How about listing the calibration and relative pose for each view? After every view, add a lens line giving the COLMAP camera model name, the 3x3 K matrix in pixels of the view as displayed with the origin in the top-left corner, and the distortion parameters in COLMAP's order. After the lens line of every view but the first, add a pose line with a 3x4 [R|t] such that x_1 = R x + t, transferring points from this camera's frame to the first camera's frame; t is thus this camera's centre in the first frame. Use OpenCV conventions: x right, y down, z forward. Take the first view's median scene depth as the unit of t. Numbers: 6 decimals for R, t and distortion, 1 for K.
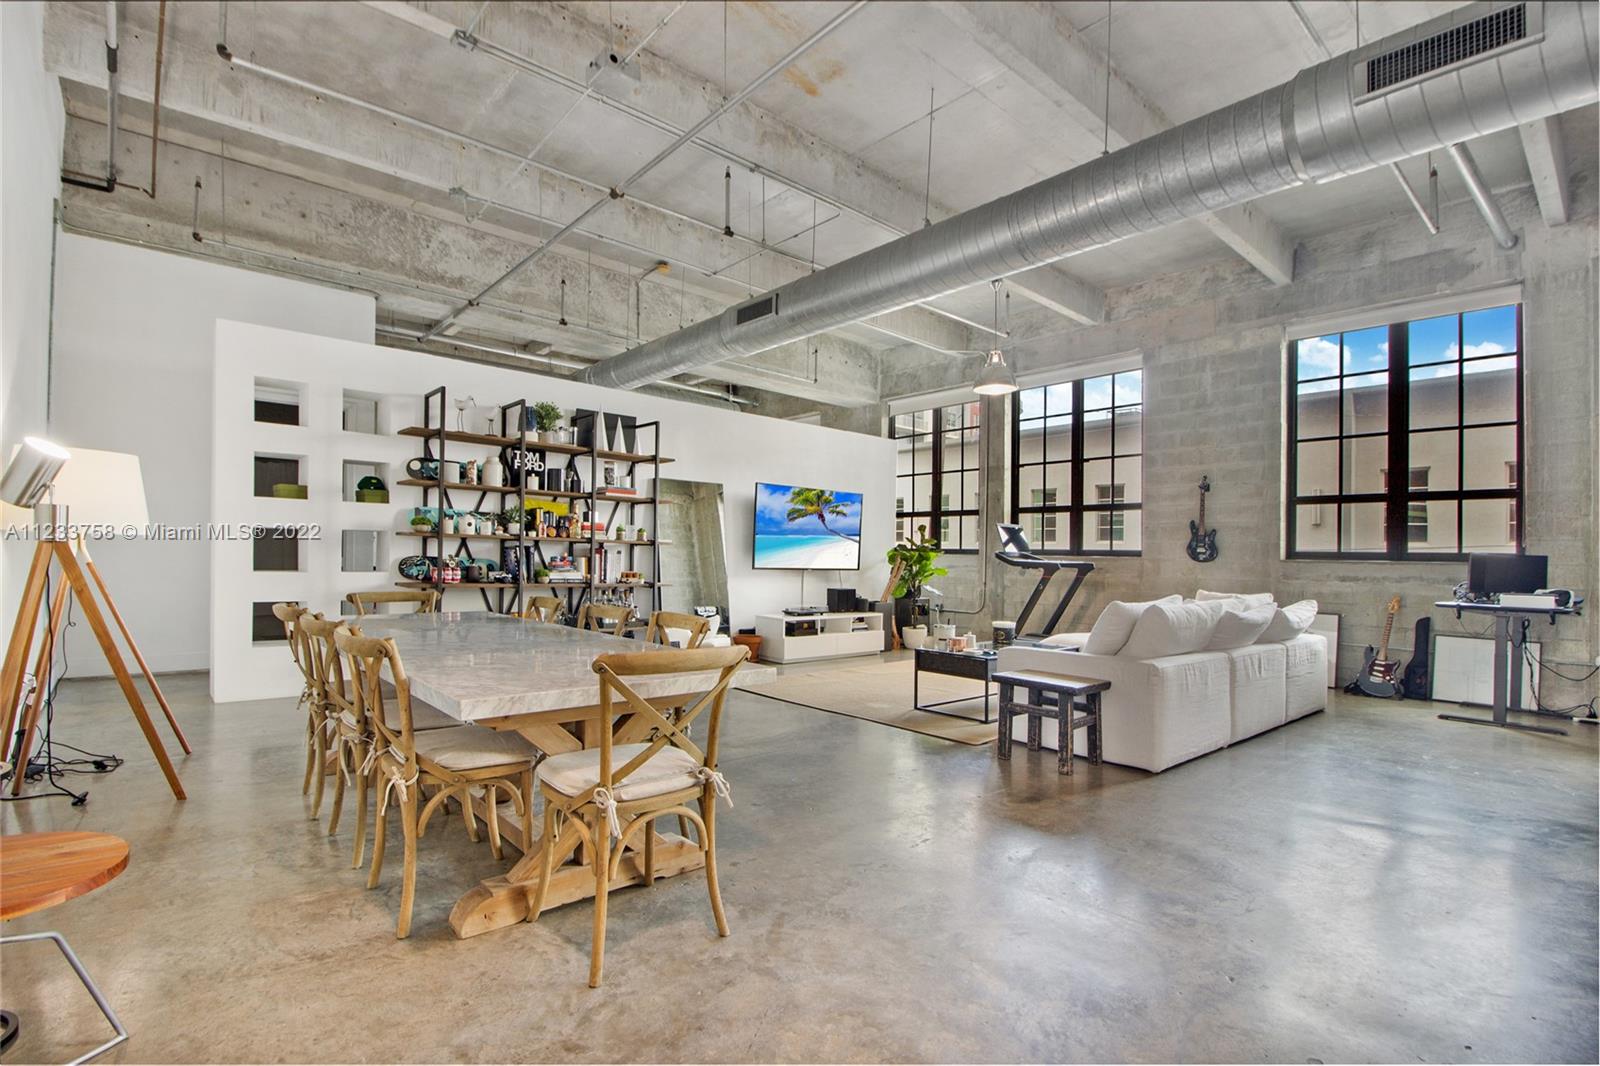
lens RADIAL K [[760.1, 0, 804.9], [0, 760.1, 550.4], [0, 0, 1]] dist [-0.016240, -0.001668]
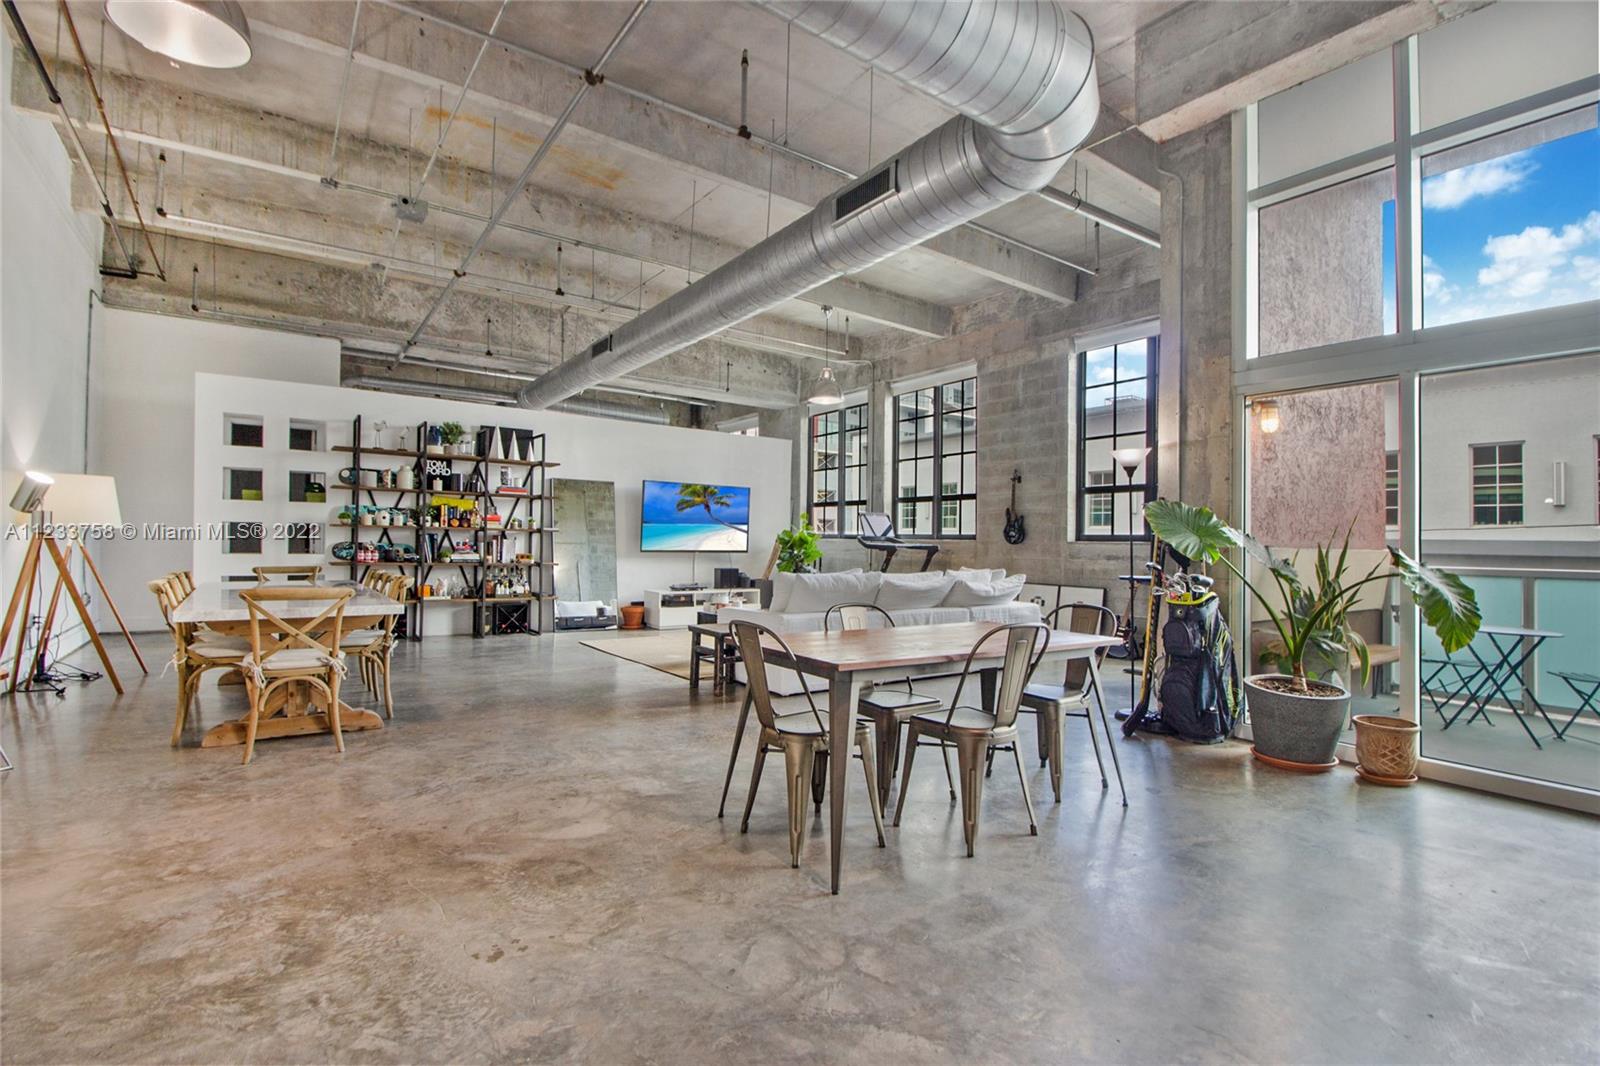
lens RADIAL K [[760.1, 0, 804.0], [0, 760.1, 531.1], [0, 0, 1]] dist [-0.016240, -0.001668]
pose [[0.994955, -0.006489, -0.100114, 0.364726], [0.005805, 0.999958, -0.007129, 0.002204], [0.100156, 0.006512, 0.994950, -0.208723]]
